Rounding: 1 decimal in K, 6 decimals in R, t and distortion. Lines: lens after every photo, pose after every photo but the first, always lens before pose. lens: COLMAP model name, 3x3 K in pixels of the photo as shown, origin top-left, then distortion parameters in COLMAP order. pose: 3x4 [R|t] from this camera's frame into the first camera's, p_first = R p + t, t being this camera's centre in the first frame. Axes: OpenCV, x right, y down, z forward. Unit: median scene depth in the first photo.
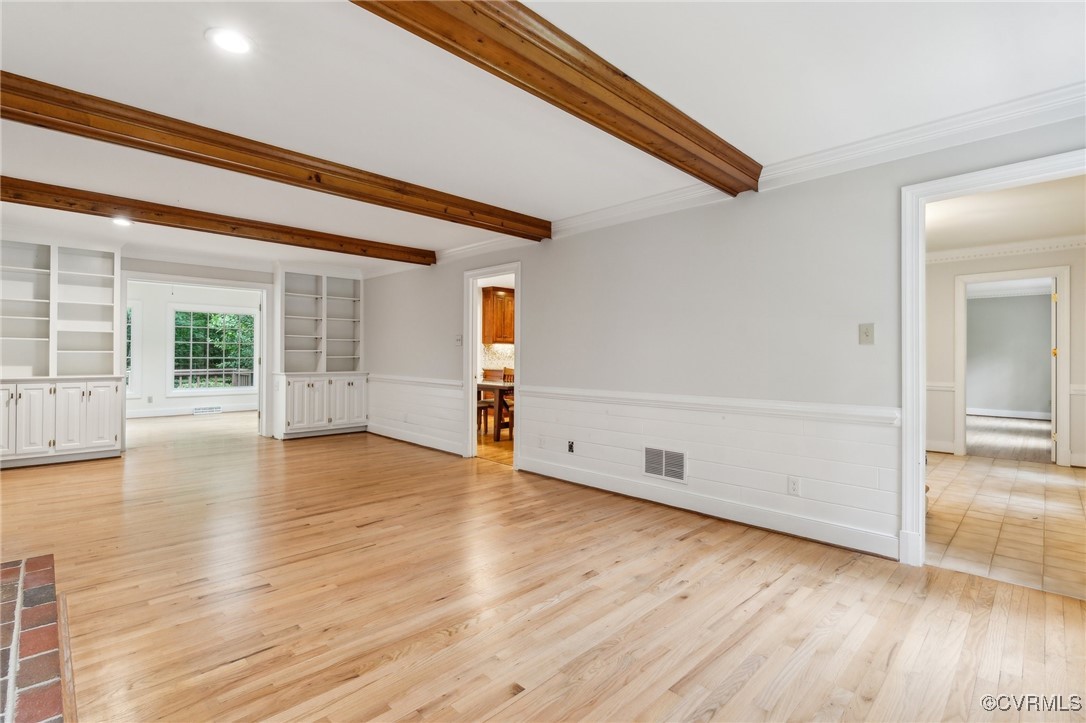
lens RADIAL K [[508.2, 0, 536.8], [0, 508.2, 361.7], [0, 0, 1]] dist [-0.012632, 0.000395]
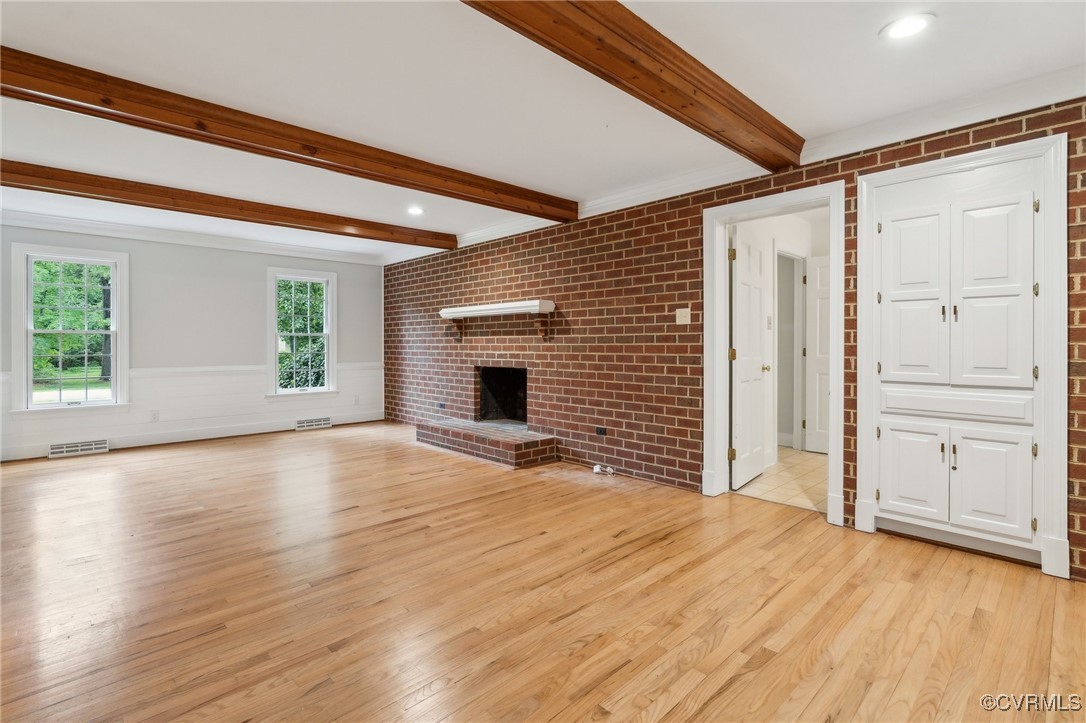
lens RADIAL K [[508.2, 0, 536.2], [0, 508.2, 341.5], [0, 0, 1]] dist [-0.012632, 0.000395]
pose [[-0.999922, -0.004795, 0.011498, -0.670877], [-0.004804, 0.999988, -0.000769, -0.015482], [-0.011494, -0.000824, -0.999934, 1.869796]]
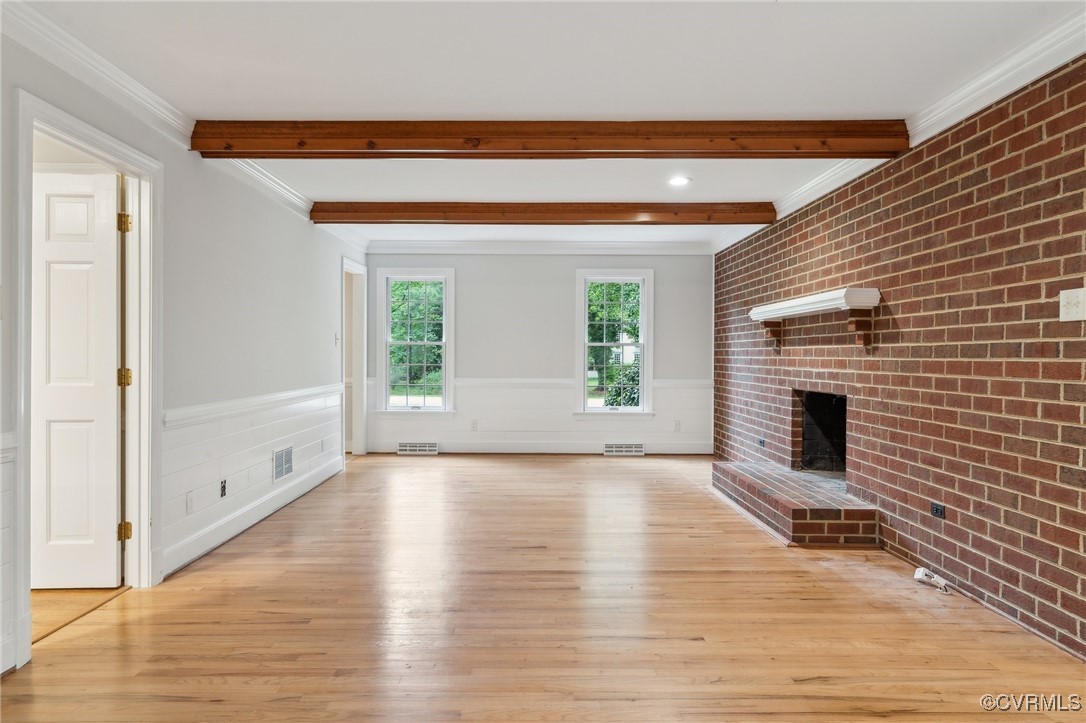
lens RADIAL K [[653.0, 0, 532.5], [0, 653.0, 358.0], [0, 0, 1]] dist [-0.005884, 0.004877]
pose [[-0.717237, -0.013424, 0.696700, -1.036271], [-0.006594, 0.999900, 0.012477, -0.019871], [-0.696798, 0.004354, -0.717254, 1.681817]]
